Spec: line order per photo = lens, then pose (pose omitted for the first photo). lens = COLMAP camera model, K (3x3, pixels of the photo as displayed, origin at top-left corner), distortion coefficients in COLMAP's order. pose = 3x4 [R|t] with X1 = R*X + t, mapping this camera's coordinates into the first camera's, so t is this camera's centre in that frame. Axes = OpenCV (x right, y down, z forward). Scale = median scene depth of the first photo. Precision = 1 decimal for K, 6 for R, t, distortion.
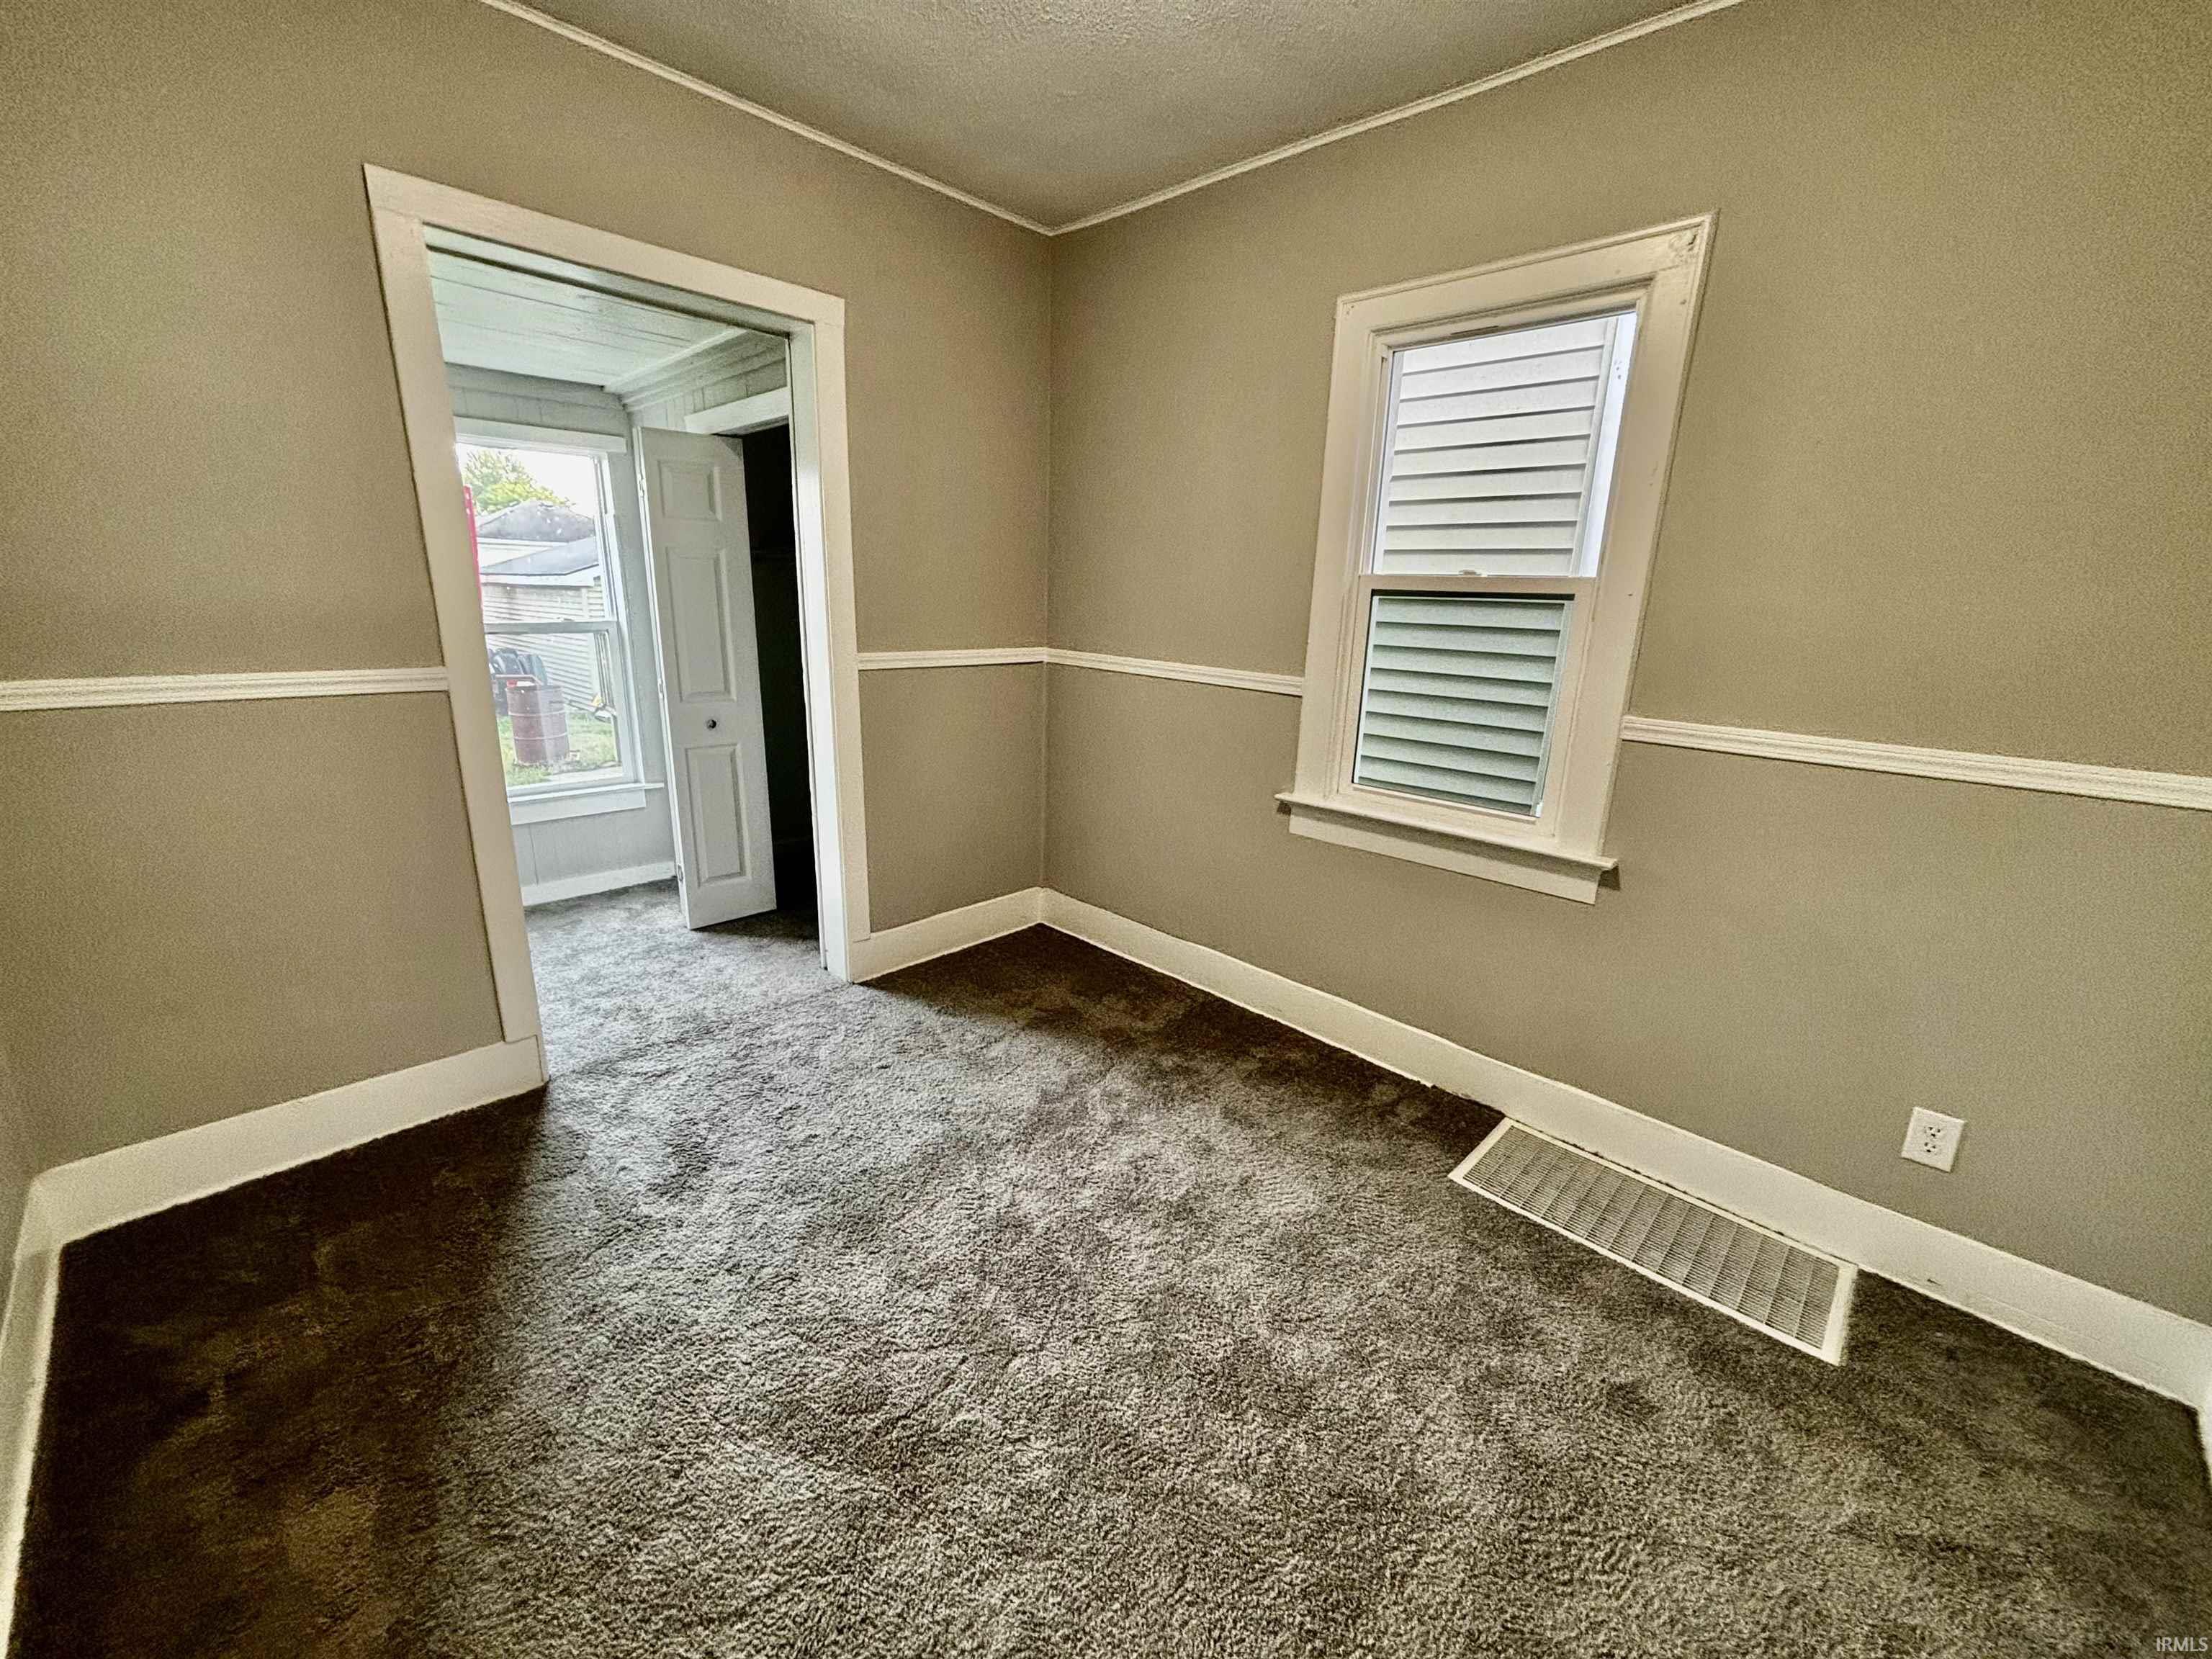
lens RADIAL K [[880.4, 0, 1106.0], [0, 880.4, 829.5], [0, 0, 1]] dist [0.000936, 0.000084]
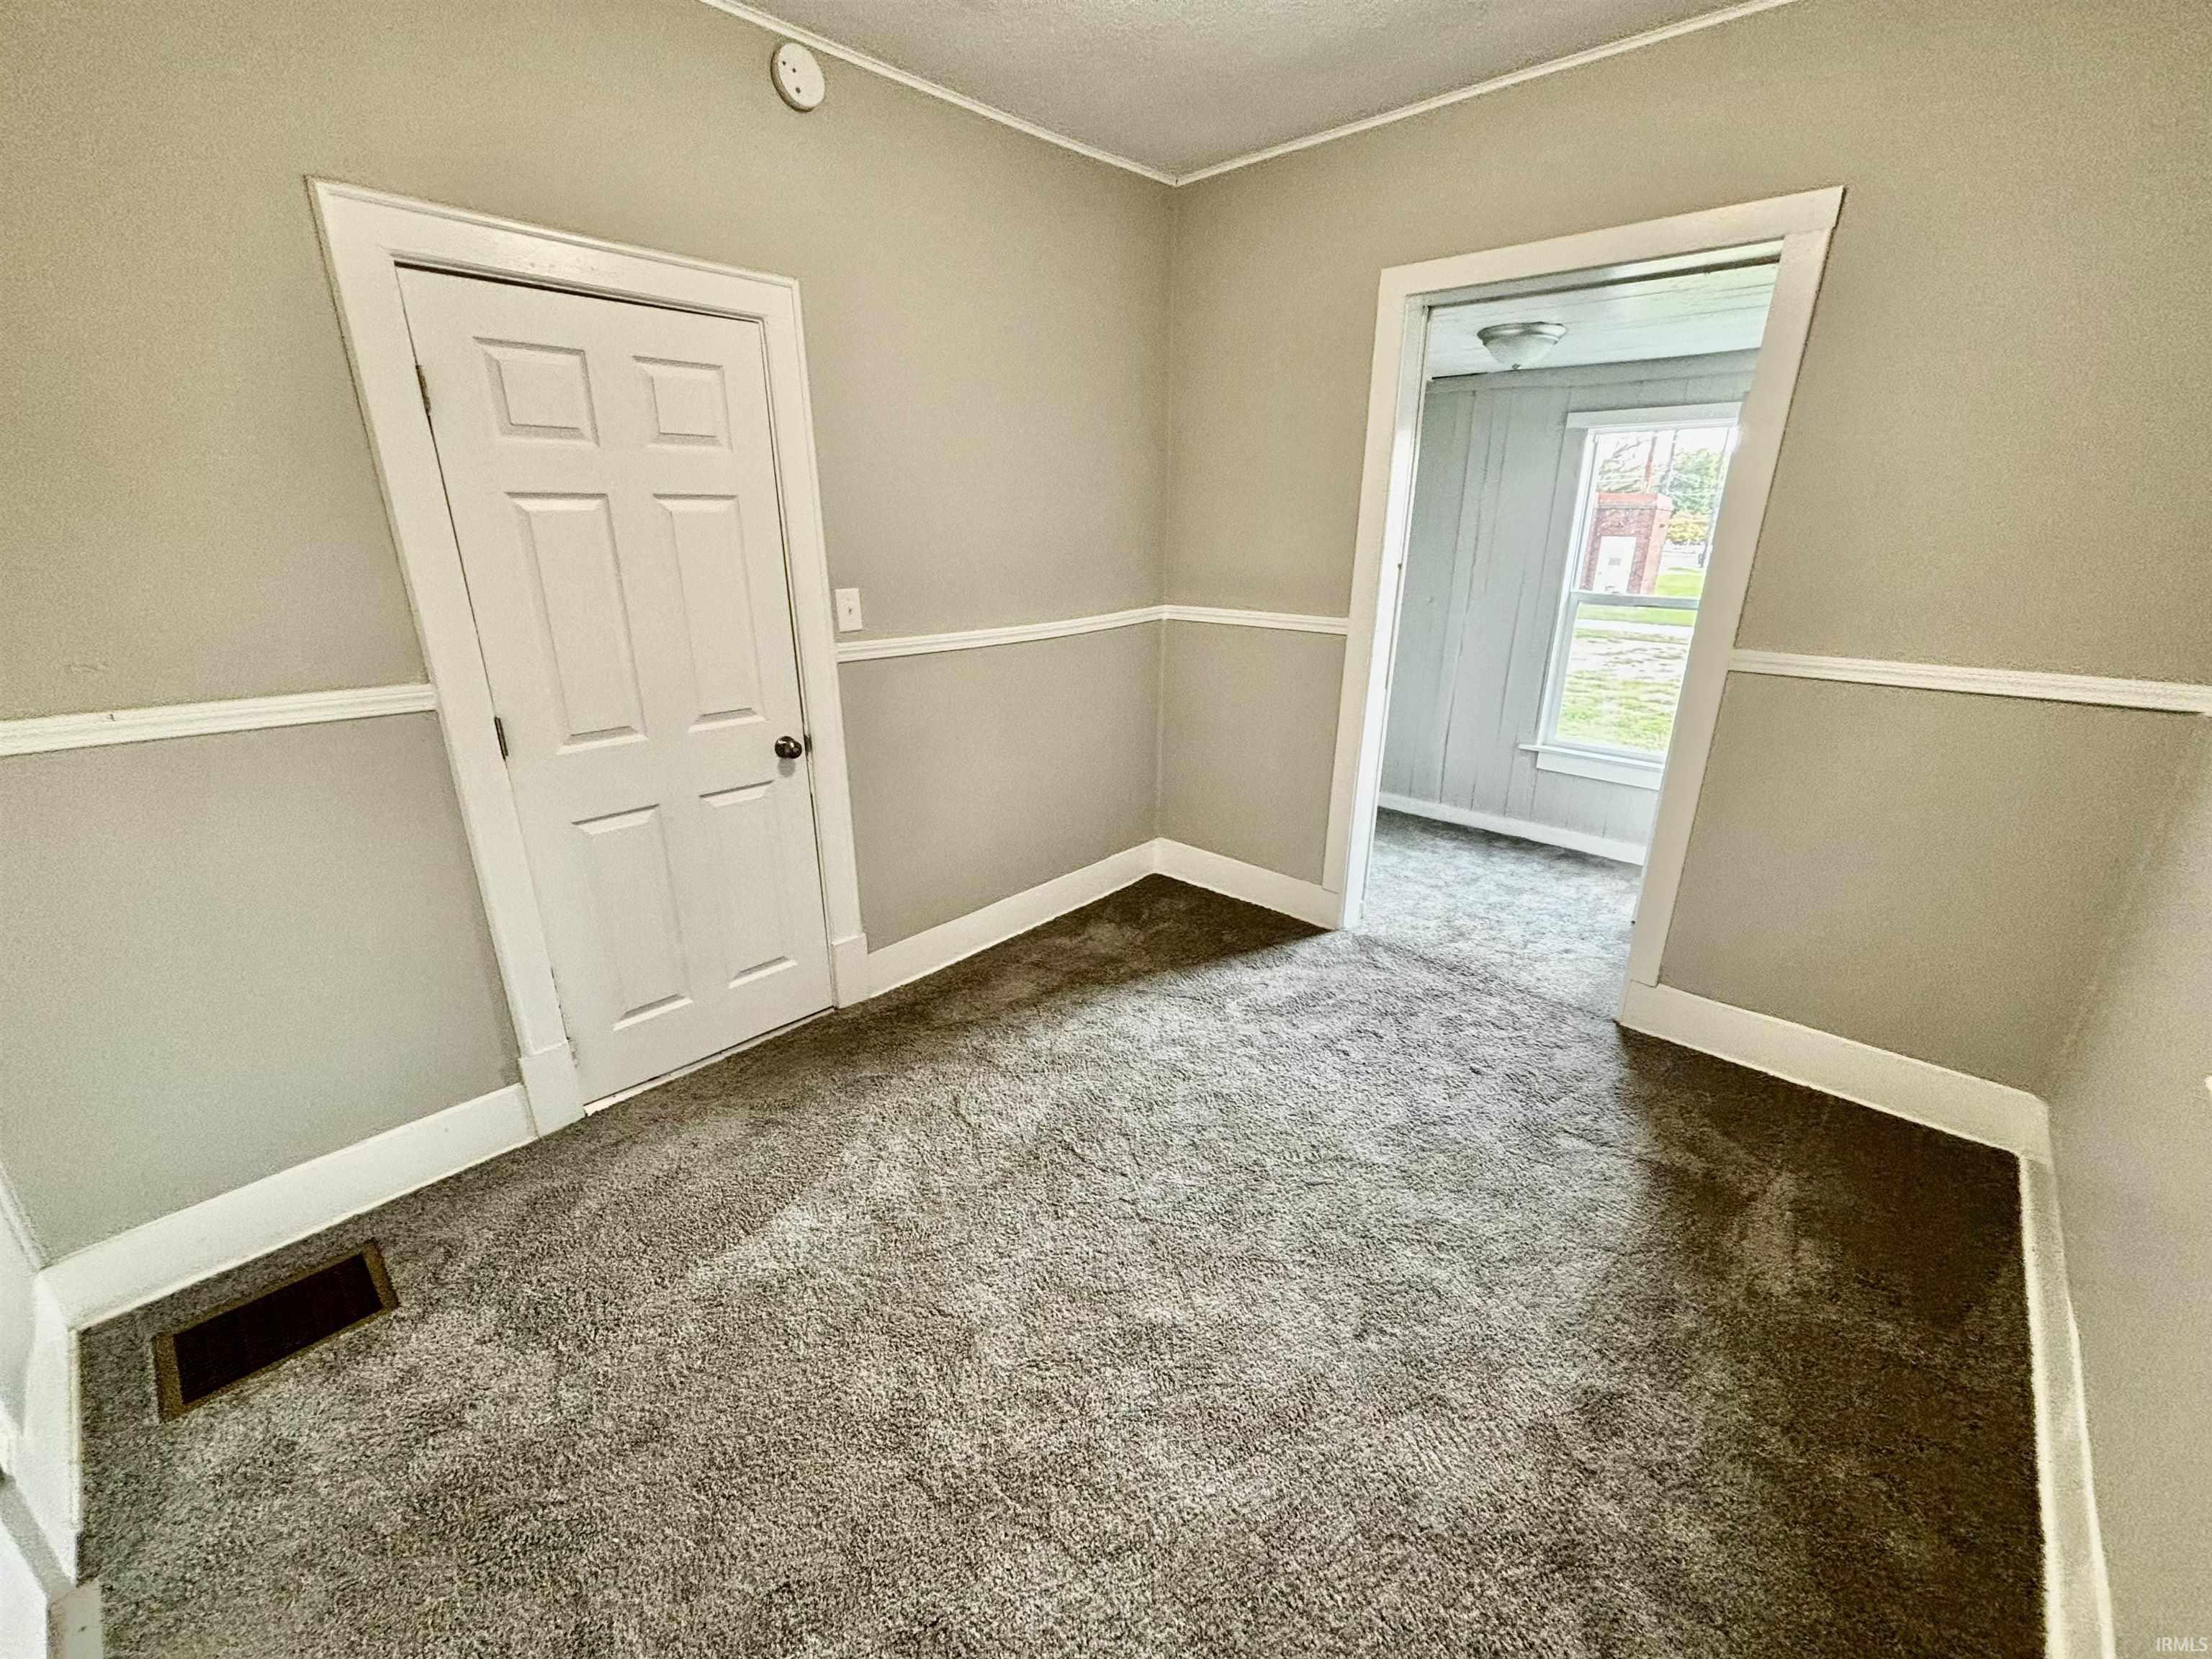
lens RADIAL K [[880.4, 0, 1106.0], [0, 880.4, 829.5], [0, 0, 1]] dist [0.000936, 0.000084]
pose [[0.010998, 0.284376, -0.958650, 0.613729], [-0.265525, 0.925120, 0.271384, -0.128311], [0.964041, 0.251560, 0.085683, 0.507074]]
